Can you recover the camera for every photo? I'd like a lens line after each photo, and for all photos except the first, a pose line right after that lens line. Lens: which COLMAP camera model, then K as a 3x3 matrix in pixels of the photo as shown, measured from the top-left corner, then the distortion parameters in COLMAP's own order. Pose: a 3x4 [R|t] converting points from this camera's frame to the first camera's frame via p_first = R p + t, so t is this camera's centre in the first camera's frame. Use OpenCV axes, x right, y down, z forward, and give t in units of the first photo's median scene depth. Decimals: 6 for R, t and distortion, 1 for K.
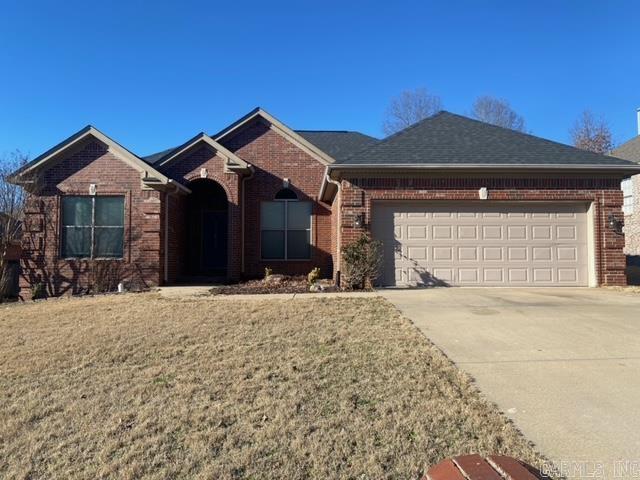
lens RADIAL K [[511.1, 0, 320.0], [0, 511.1, 240.0], [0, 0, 1]] dist [0.048391, -0.041040]
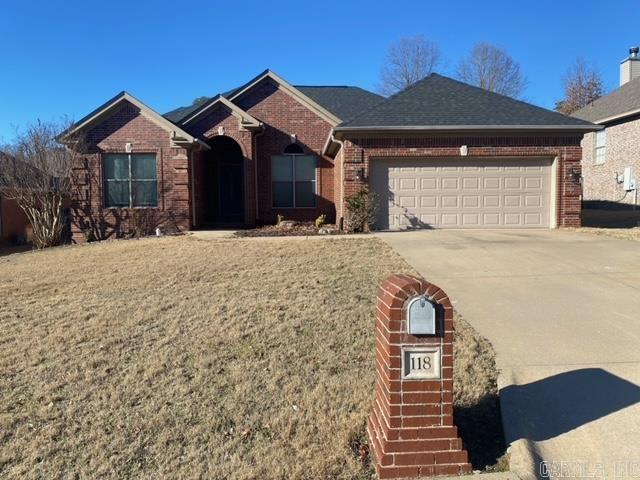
lens RADIAL K [[511.1, 0, 320.0], [0, 511.1, 240.0], [0, 0, 1]] dist [0.048391, -0.041040]
pose [[0.999968, -0.007040, 0.003929, -0.018144], [0.006582, 0.994298, 0.106431, -0.012660], [-0.004656, -0.106402, 0.994312, -0.179804]]
